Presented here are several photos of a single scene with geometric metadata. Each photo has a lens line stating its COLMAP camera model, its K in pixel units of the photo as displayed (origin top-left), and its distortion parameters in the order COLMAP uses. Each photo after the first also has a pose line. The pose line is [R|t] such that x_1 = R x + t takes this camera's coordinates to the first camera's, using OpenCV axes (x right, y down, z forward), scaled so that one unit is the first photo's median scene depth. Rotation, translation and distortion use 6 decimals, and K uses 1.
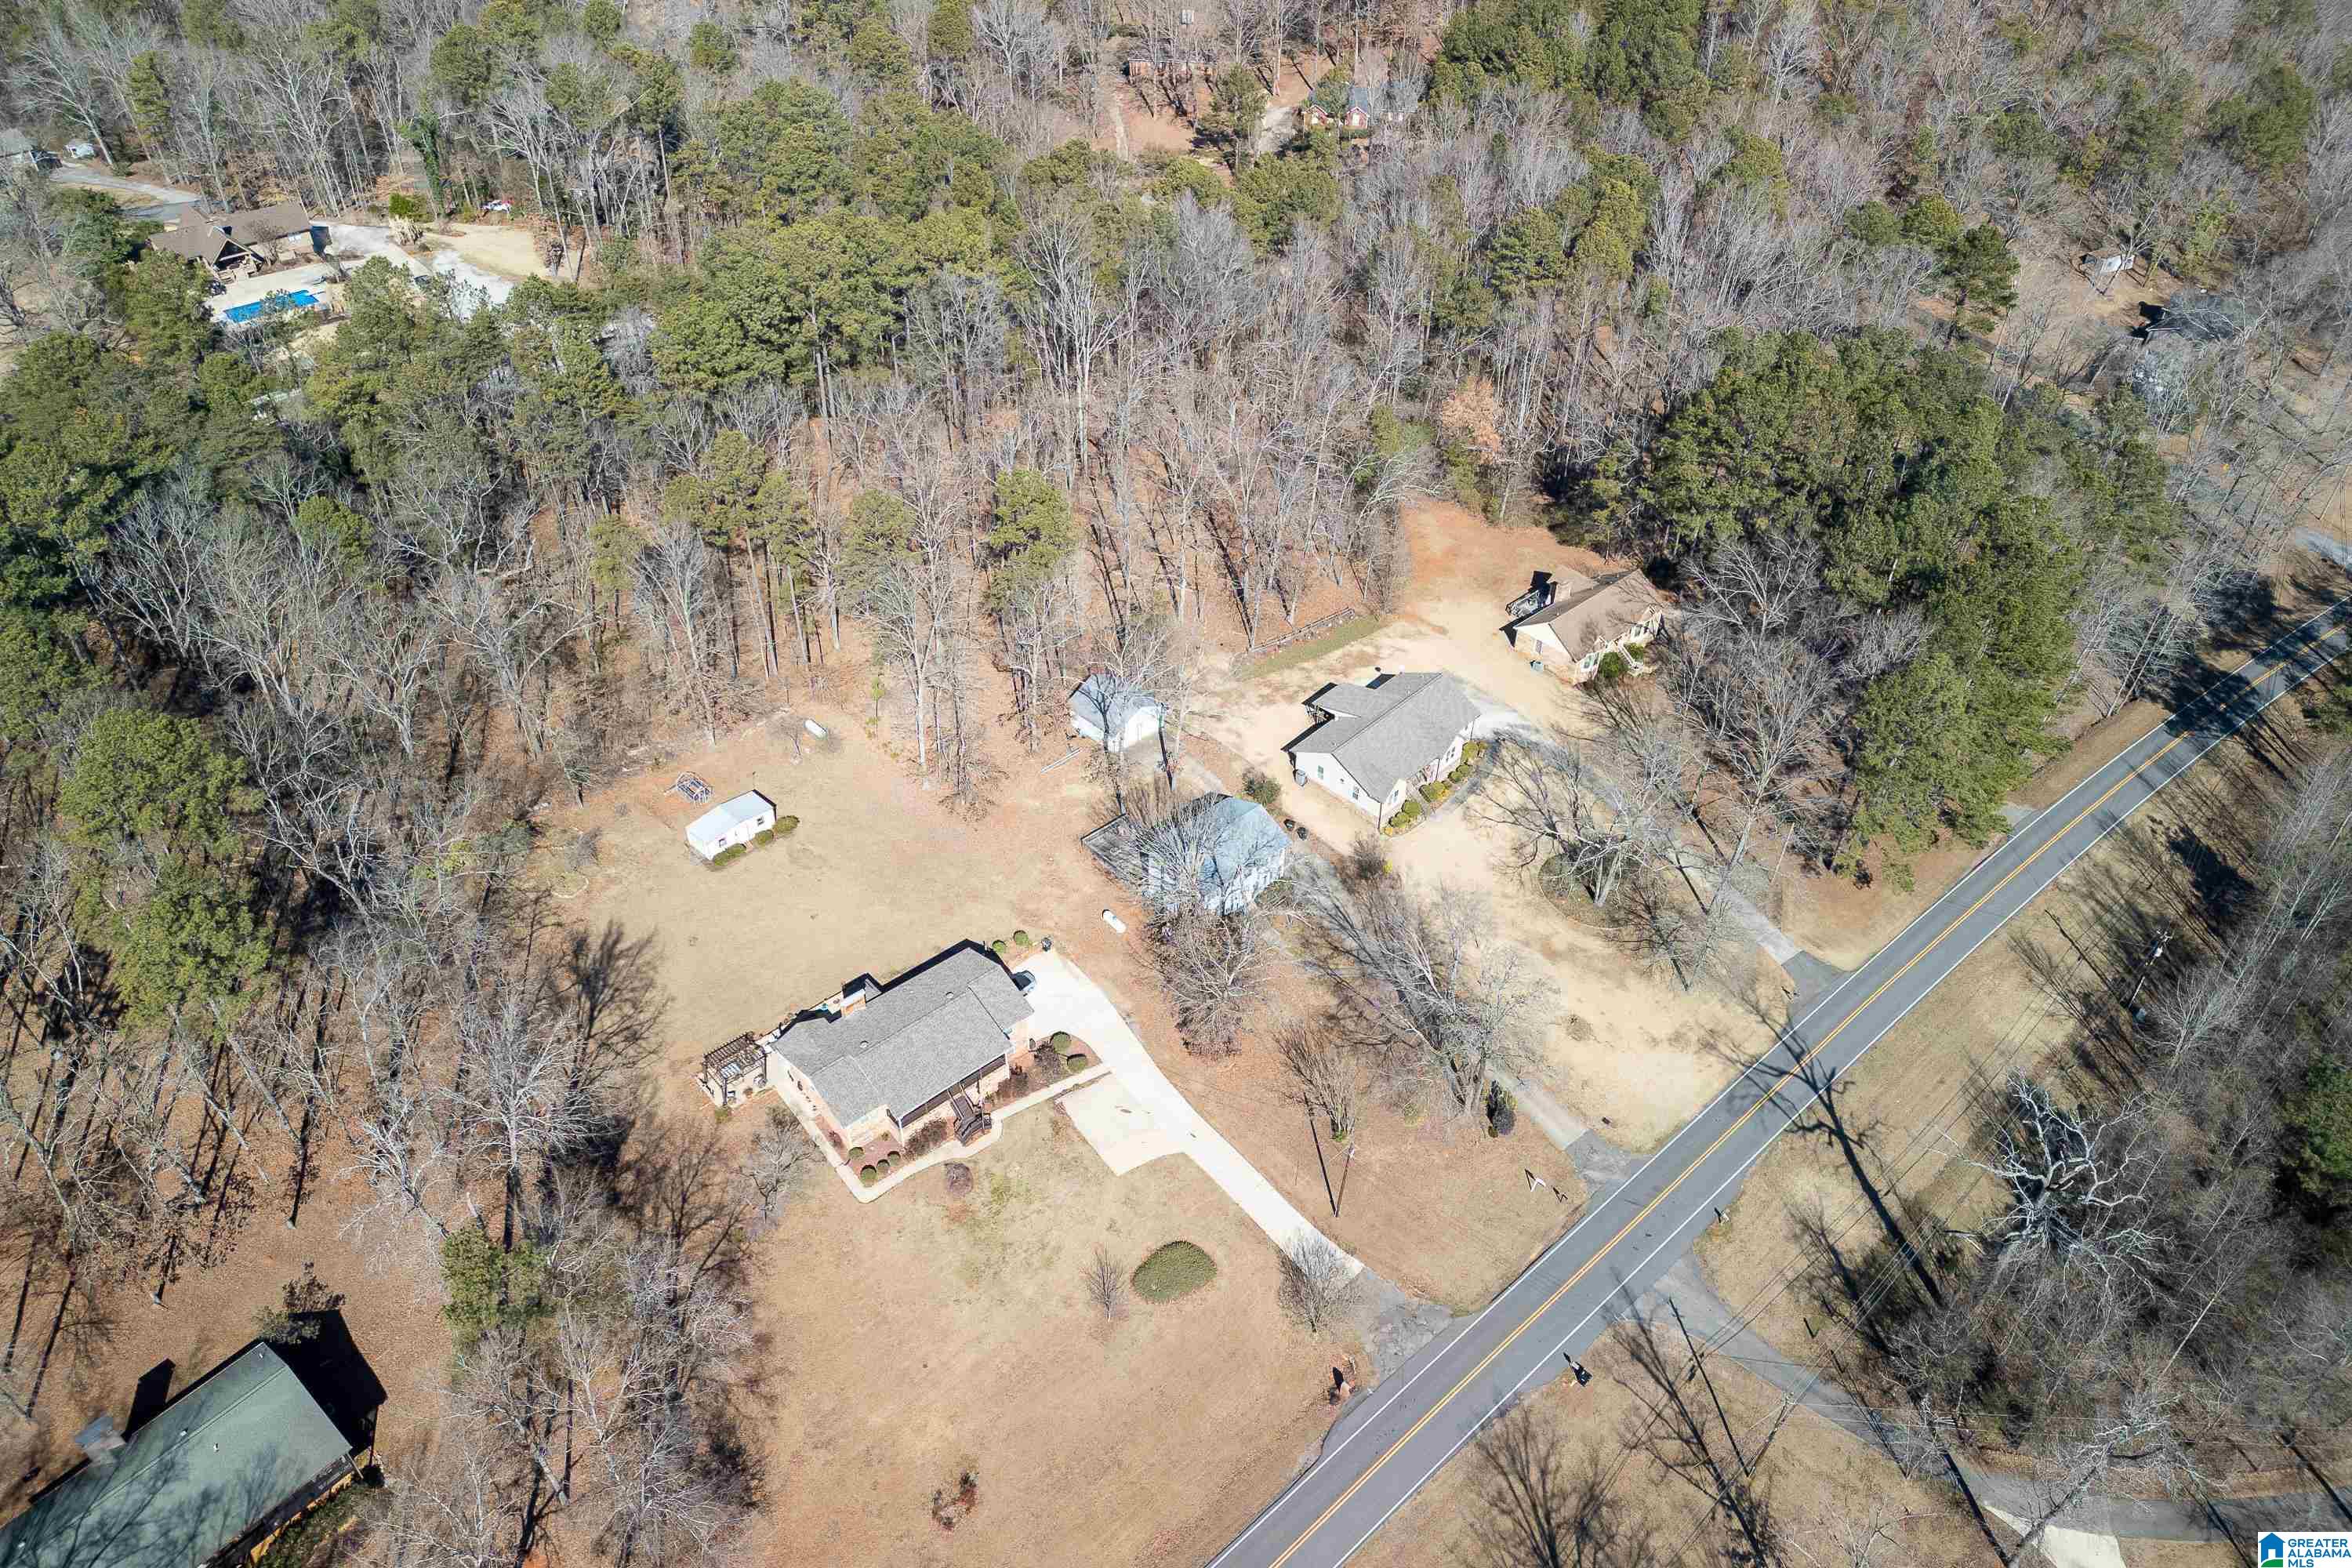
lens RADIAL K [[1628.4, 0, 1159.8], [0, 1628.4, 794.2], [0, 0, 1]] dist [0.066645, -0.069835]
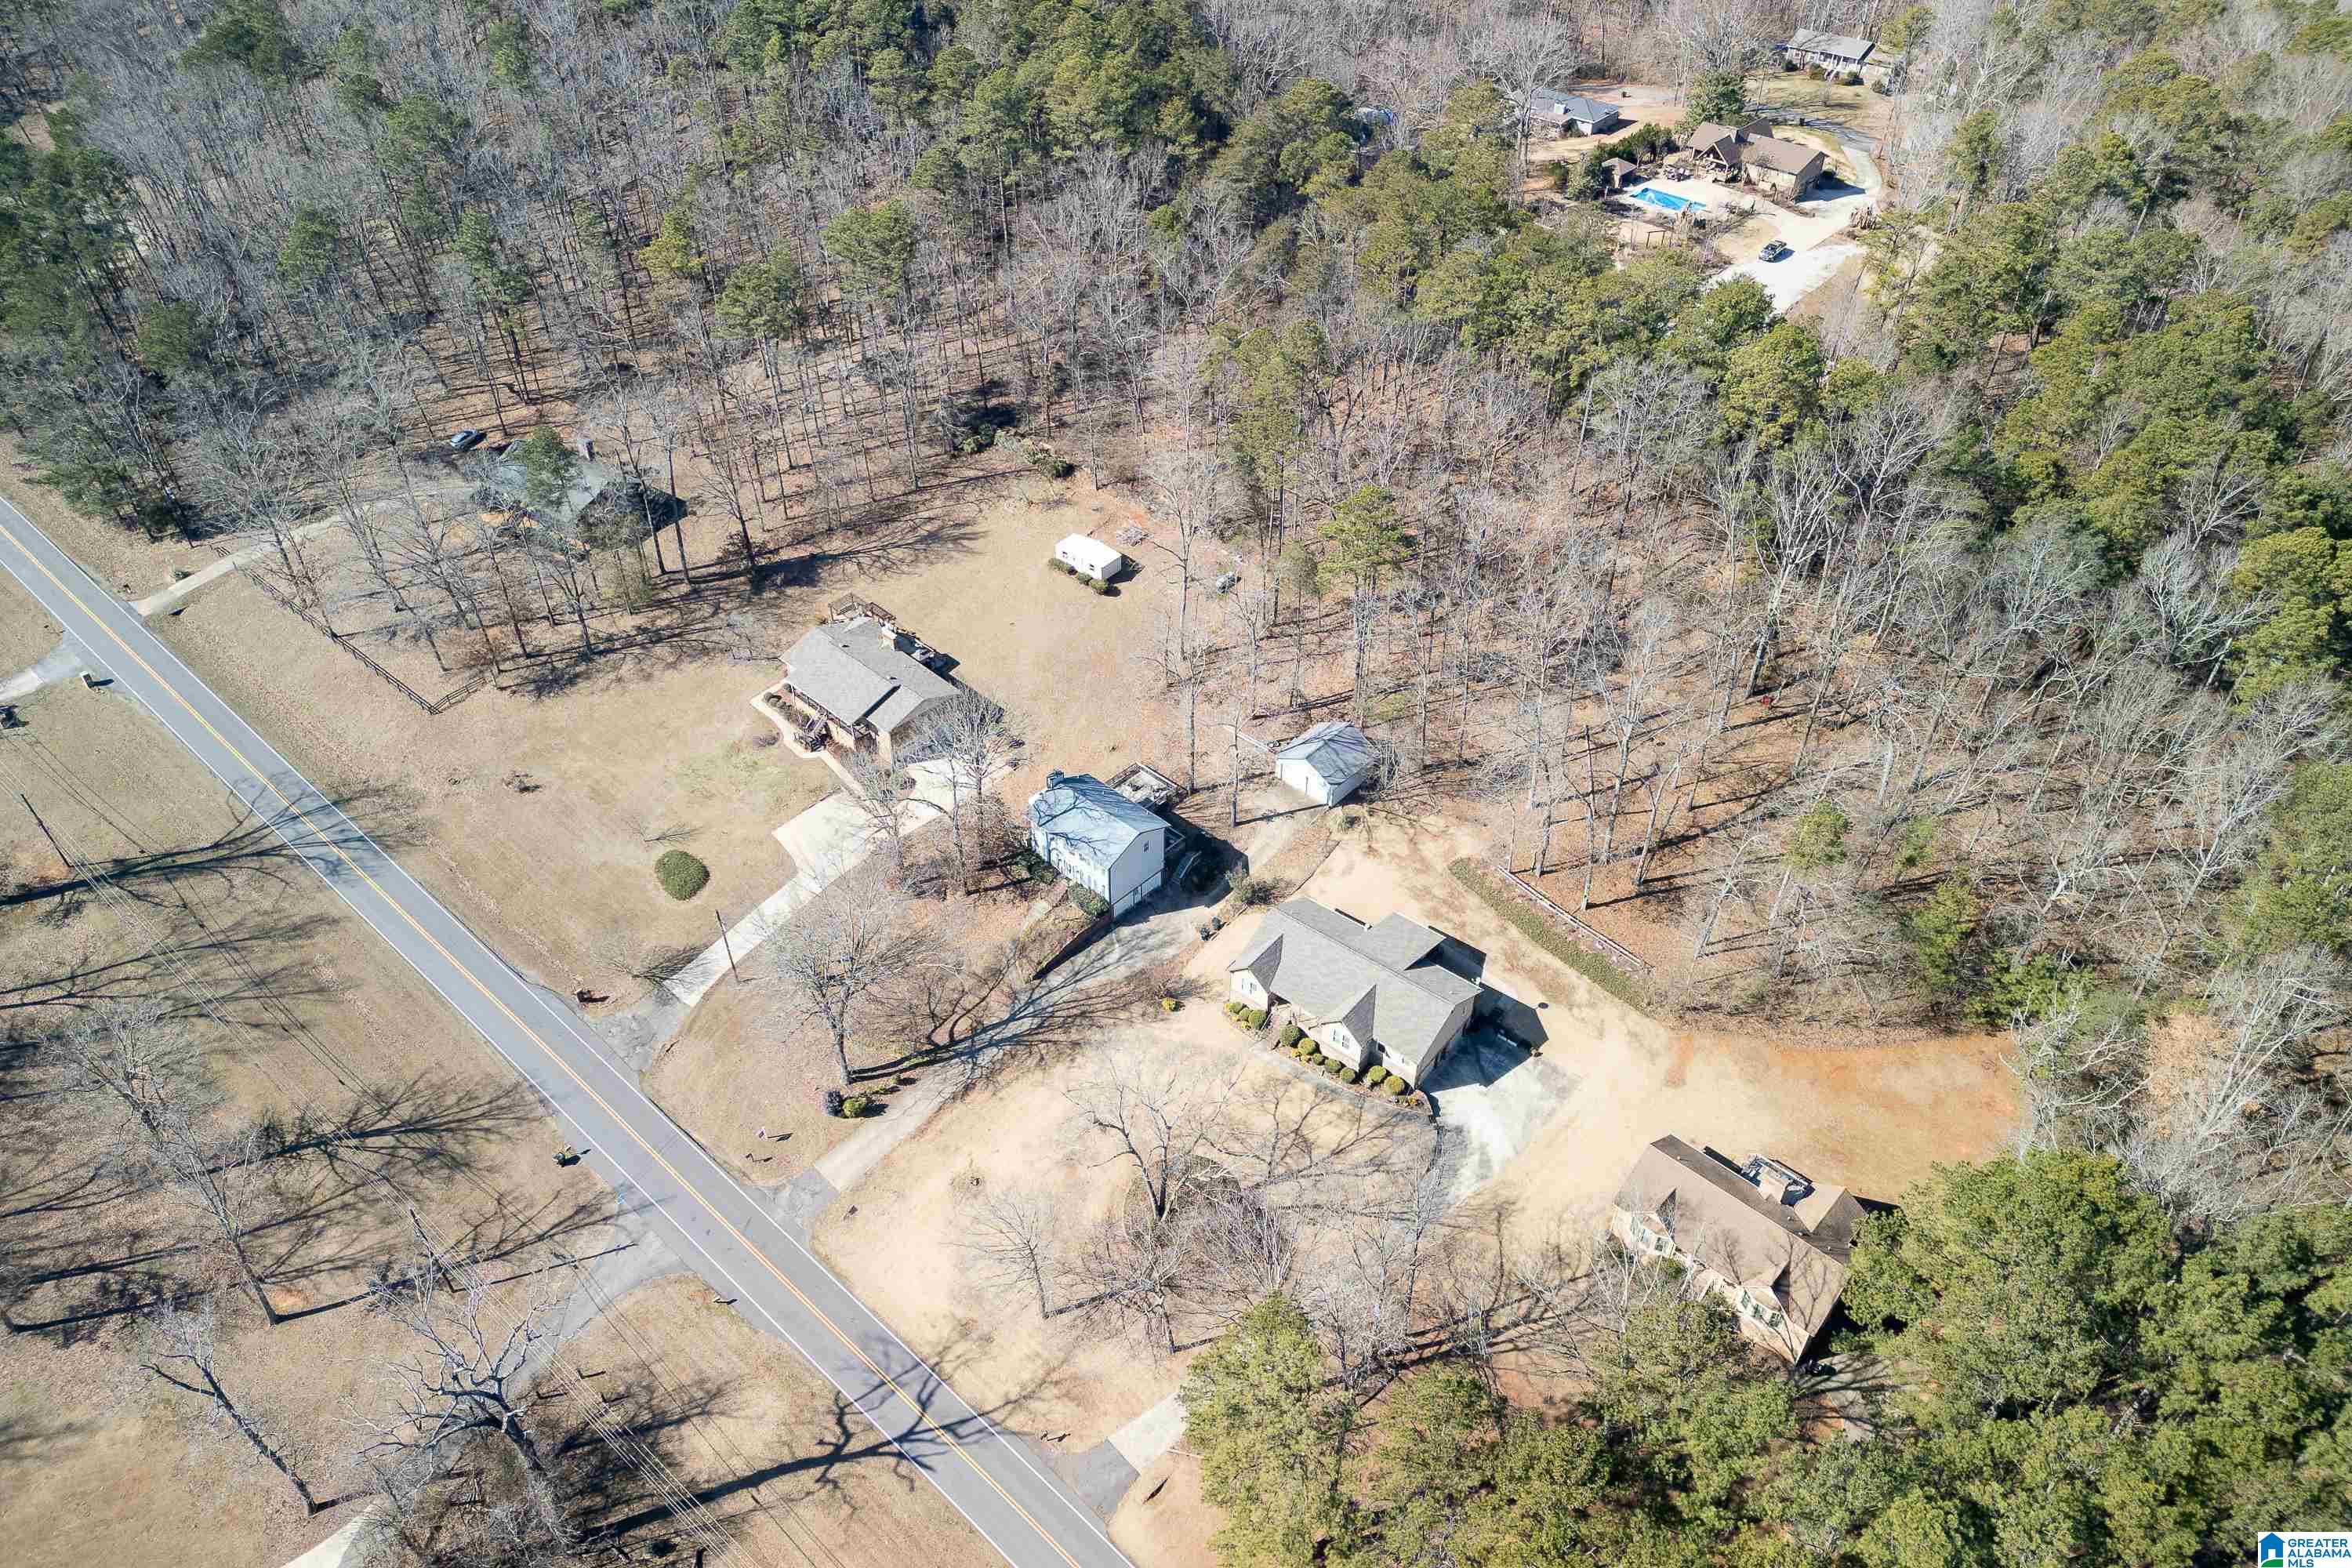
lens RADIAL K [[1628.4, 0, 1167.1], [0, 1628.4, 791.9], [0, 0, 1]] dist [0.066645, -0.069835]
pose [[0.089630, 0.640548, -0.762670, 0.780268], [-0.645919, 0.620266, 0.445037, -0.447340], [0.758126, 0.452734, 0.469337, 0.530582]]
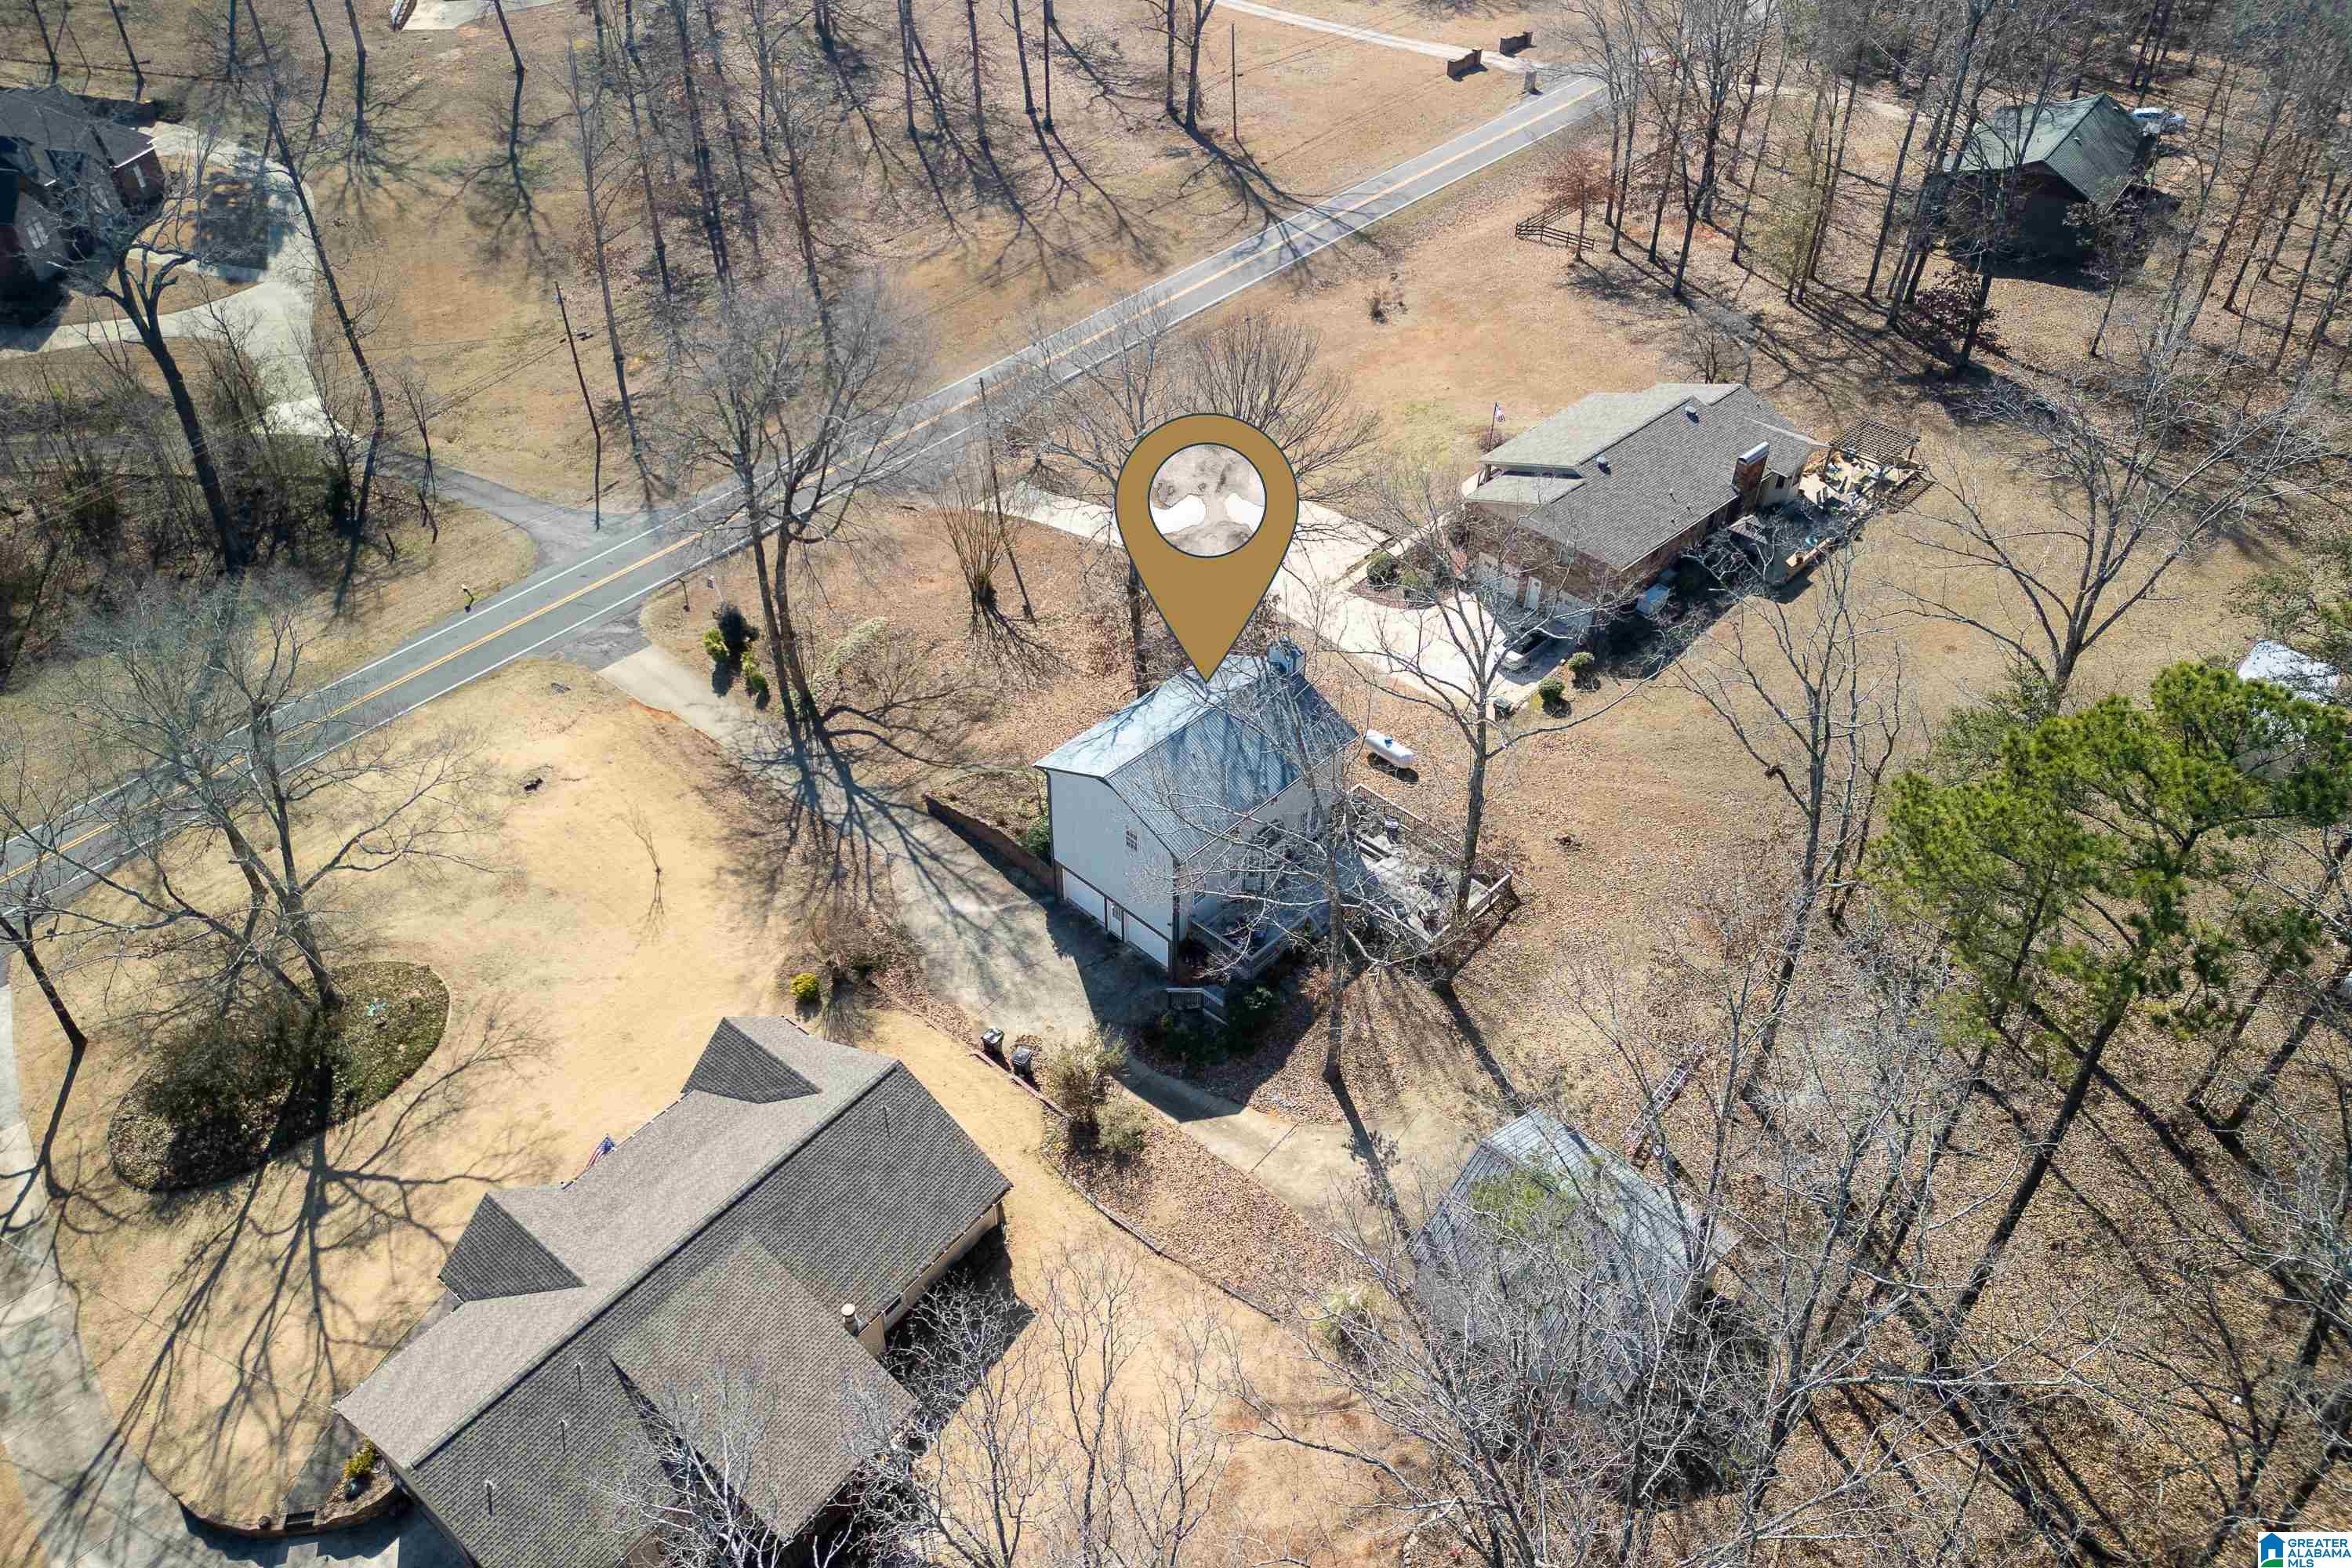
lens RADIAL K [[1628.4, 0, 1168.0], [0, 1628.4, 798.8], [0, 0, 1]] dist [0.066645, -0.069835]
pose [[-0.997002, 0.042603, -0.064596, 0.072185], [-0.057244, 0.155616, 0.986158, -0.402688], [0.052065, 0.986898, -0.152711, 1.049927]]
